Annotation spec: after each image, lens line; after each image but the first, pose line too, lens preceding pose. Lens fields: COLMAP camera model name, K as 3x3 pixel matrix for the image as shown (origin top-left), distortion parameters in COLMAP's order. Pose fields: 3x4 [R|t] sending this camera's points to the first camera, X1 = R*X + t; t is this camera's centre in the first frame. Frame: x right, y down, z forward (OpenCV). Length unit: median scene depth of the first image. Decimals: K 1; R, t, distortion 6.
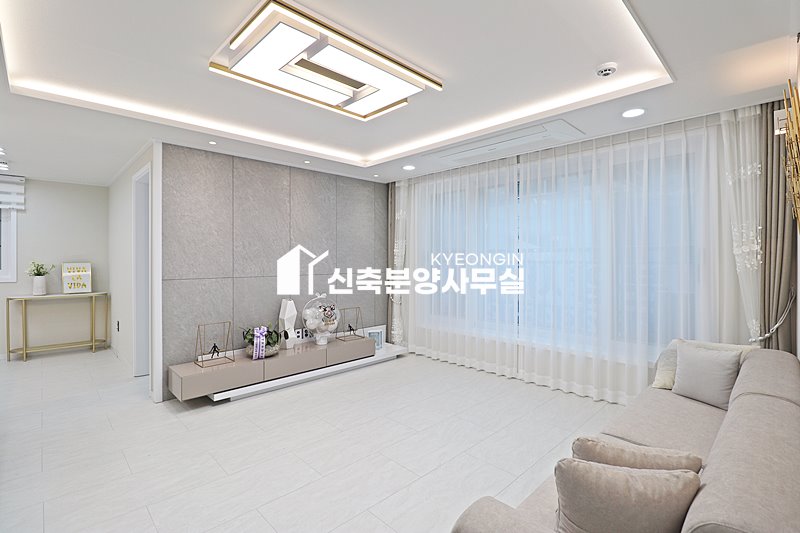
lens RADIAL K [[369.8, 0, 403.0], [0, 369.8, 263.1], [0, 0, 1]] dist [-0.010531, -0.005502]
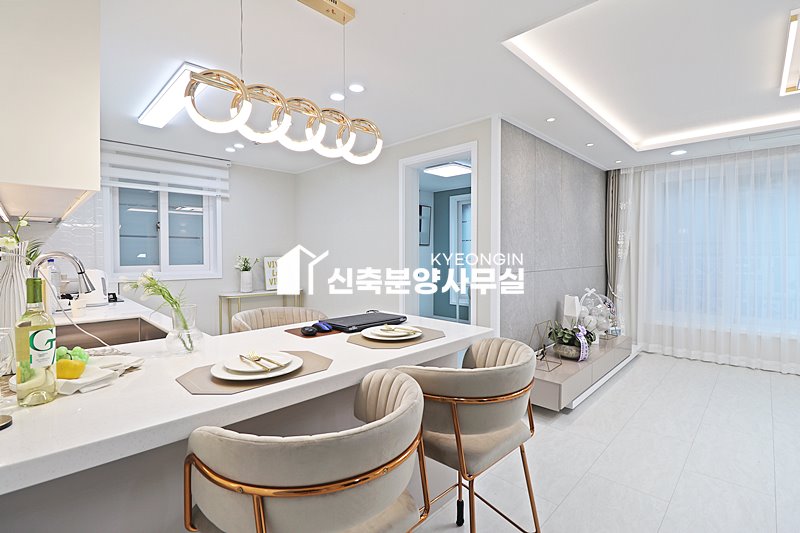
lens RADIAL K [[369.8, 0, 403.9], [0, 369.8, 263.0], [0, 0, 1]] dist [-0.010531, -0.005502]
pose [[0.999791, -0.003866, 0.020059, -0.624936], [0.003592, 0.999900, 0.013671, 0.003736], [-0.020110, -0.013596, 0.999705, 0.078335]]
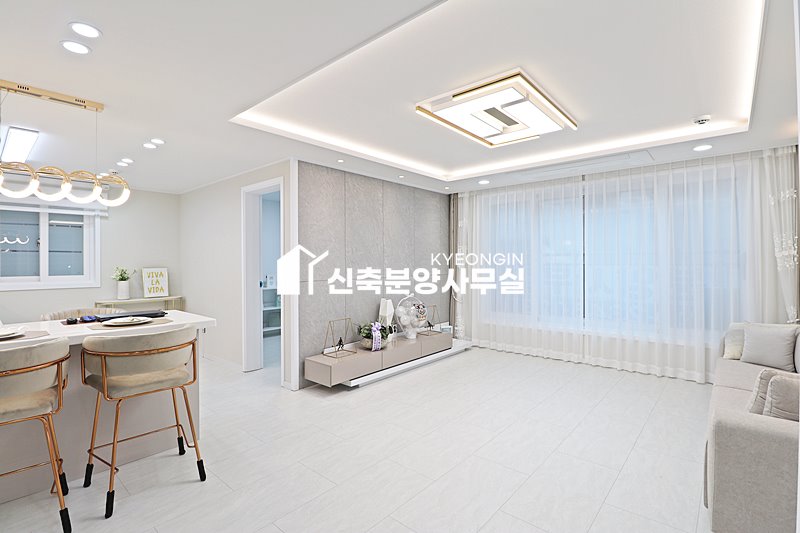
lens RADIAL K [[369.8, 0, 407.8], [0, 369.8, 263.2], [0, 0, 1]] dist [-0.010531, -0.005502]
pose [[0.996551, -0.006597, 0.082725, -0.281373], [0.007163, 0.999953, -0.006543, -0.002354], [-0.082678, 0.007113, 0.996551, -0.103631]]
